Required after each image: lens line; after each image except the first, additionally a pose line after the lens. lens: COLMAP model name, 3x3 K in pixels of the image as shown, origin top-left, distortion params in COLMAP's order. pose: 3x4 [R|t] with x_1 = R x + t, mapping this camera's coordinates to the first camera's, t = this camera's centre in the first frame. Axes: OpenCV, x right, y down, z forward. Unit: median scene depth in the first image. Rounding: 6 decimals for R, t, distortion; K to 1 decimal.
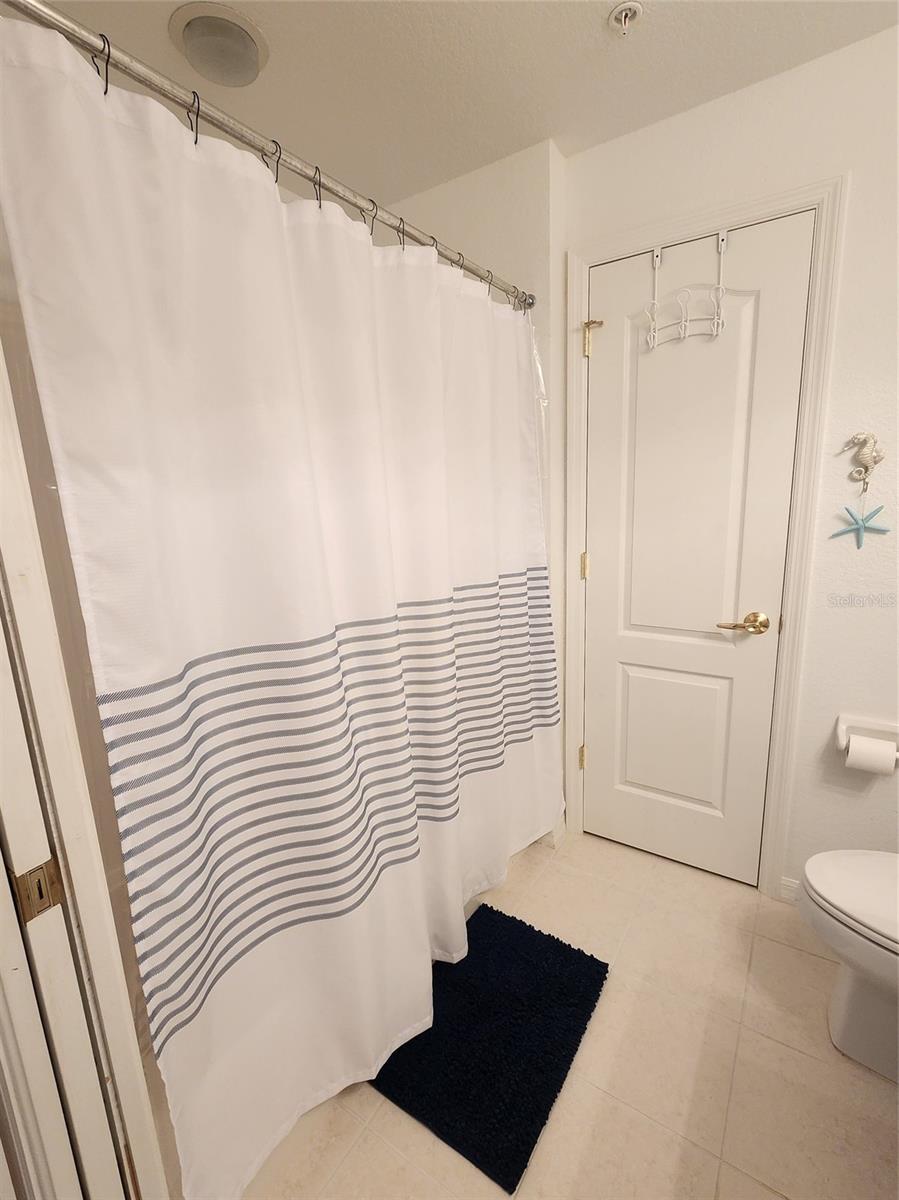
lens RADIAL K [[544.7, 0, 460.7], [0, 544.7, 598.9], [0, 0, 1]] dist [0.000651, -0.000551]
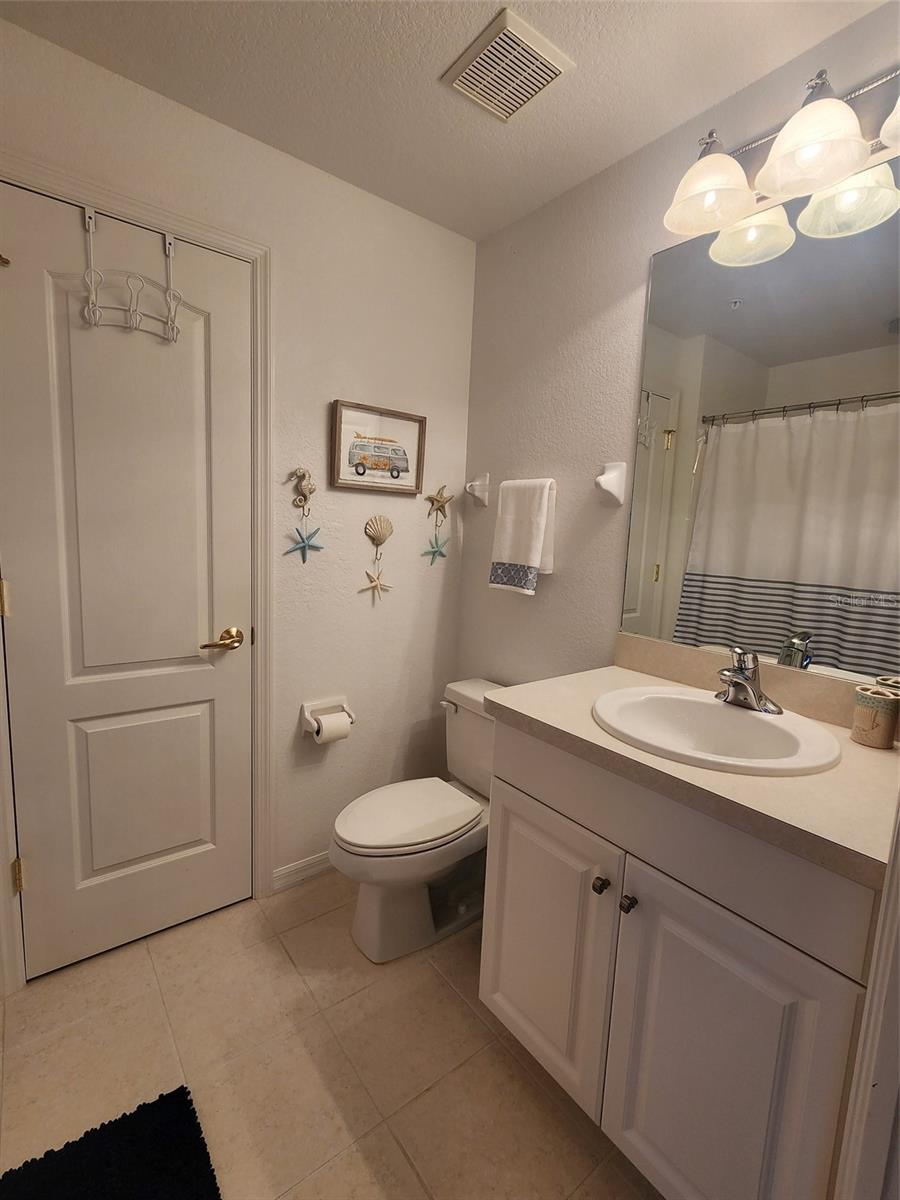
lens RADIAL K [[544.7, 0, 461.2], [0, 544.7, 598.9], [0, 0, 1]] dist [0.000651, -0.000551]
pose [[0.322044, -0.074262, 0.943808, -0.291055], [0.131472, 0.990767, 0.033096, -0.006930], [-0.937551, 0.113426, 0.328834, 0.269722]]
